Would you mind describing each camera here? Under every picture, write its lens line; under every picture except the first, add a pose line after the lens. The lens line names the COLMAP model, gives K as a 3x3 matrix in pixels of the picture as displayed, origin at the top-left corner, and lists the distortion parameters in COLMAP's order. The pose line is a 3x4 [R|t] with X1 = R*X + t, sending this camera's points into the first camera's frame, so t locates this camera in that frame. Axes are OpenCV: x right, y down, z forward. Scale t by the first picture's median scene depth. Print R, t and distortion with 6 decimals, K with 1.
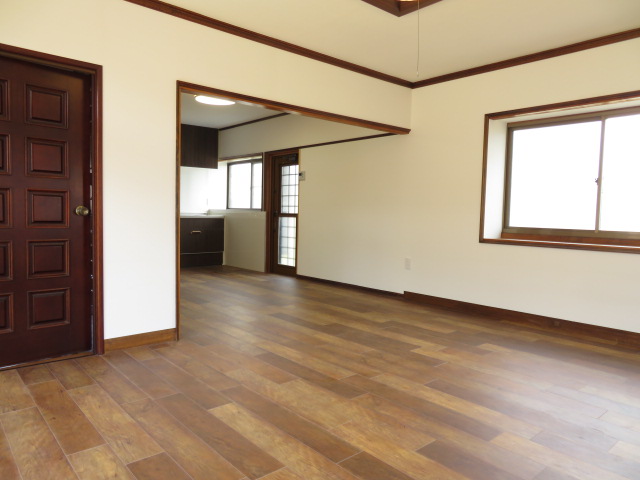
lens RADIAL K [[456.1, 0, 320.0], [0, 456.1, 240.0], [0, 0, 1]] dist [-0.007926, 0.003681]
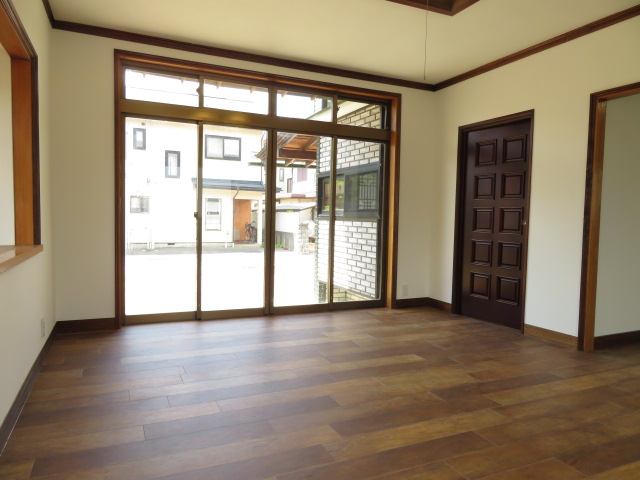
lens RADIAL K [[456.1, 0, 320.0], [0, 456.1, 240.0], [0, 0, 1]] dist [-0.007926, 0.003681]
pose [[-0.287589, 0.020162, -0.957542, 1.026564], [-0.082173, 0.995572, 0.045643, -0.026864], [0.954222, 0.091811, -0.284659, 0.917200]]
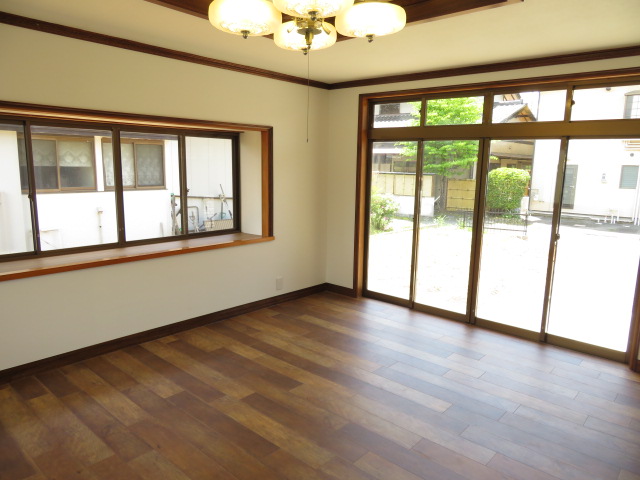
lens RADIAL K [[456.1, 0, 320.0], [0, 456.1, 240.0], [0, 0, 1]] dist [-0.007926, 0.003681]
pose [[-0.991185, -0.019804, -0.130998, 0.269094], [-0.048712, 0.973981, 0.221332, -0.310048], [0.123207, 0.225762, -0.966360, 1.780257]]
